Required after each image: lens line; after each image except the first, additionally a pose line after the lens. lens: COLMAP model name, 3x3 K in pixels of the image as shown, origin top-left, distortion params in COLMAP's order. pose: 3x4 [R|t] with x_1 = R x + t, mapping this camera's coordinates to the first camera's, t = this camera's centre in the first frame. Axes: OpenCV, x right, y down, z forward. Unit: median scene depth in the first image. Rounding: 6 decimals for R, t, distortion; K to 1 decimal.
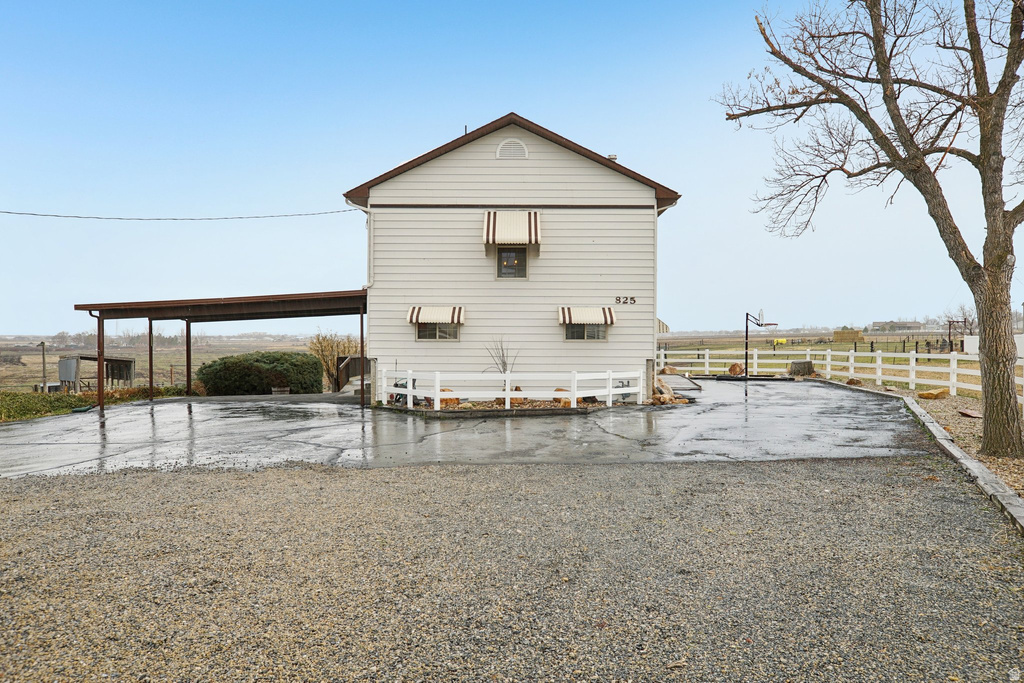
lens RADIAL K [[805.3, 0, 512.0], [0, 805.3, 341.5], [0, 0, 1]] dist [0.000159, 0.000140]
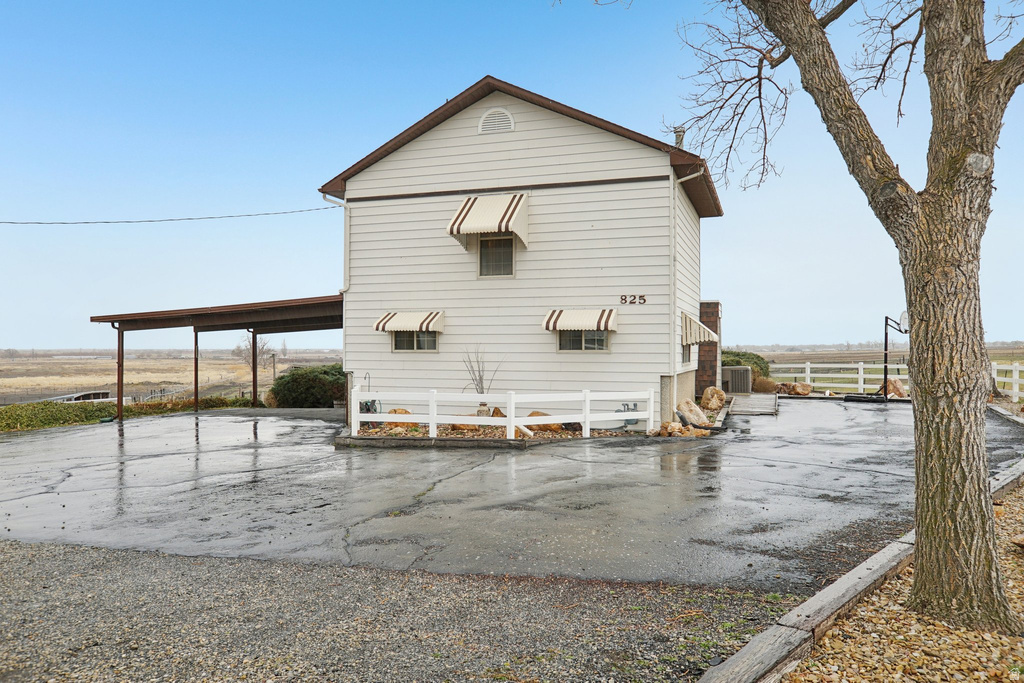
lens RADIAL K [[753.7, 0, 512.0], [0, 753.7, 341.5], [0, 0, 1]] dist [0.001691, 0.002419]
pose [[0.947953, -0.005363, -0.318365, 0.261877], [0.000260, 0.999871, -0.016067, 0.001064], [0.318410, 0.015148, 0.947832, 0.272136]]
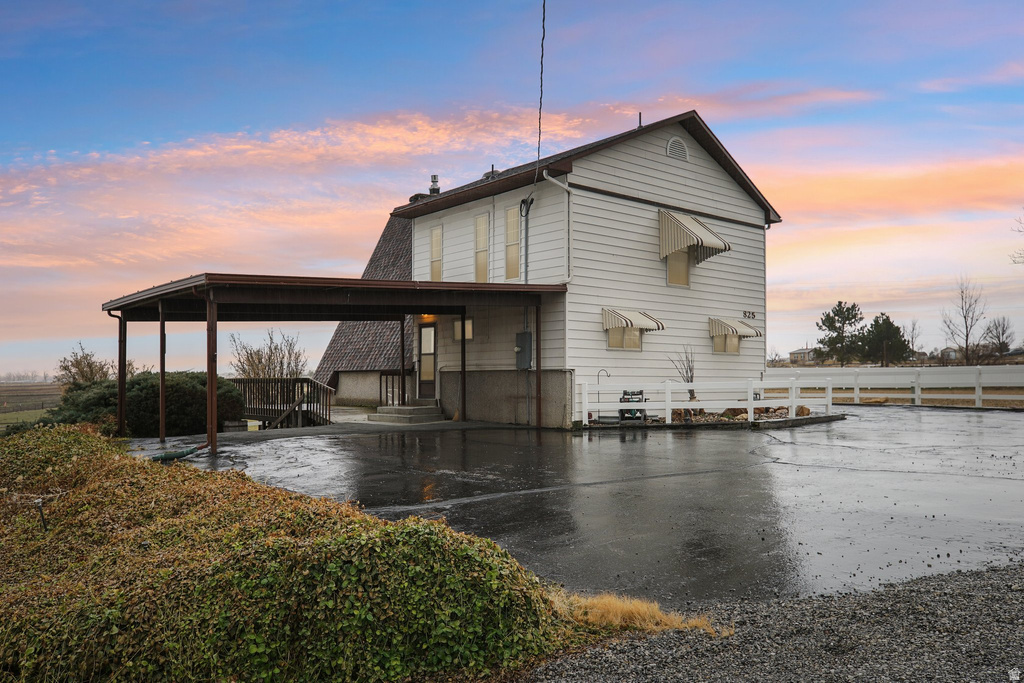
lens RADIAL K [[819.3, 0, 512.3], [0, 819.3, 356.7], [0, 0, 1]] dist [-0.004665, -0.001019]
pose [[0.754048, 0.021300, 0.656474, -0.770968], [0.009221, 0.999032, -0.043007, 0.044335], [-0.656755, 0.038483, 0.753122, 0.413964]]
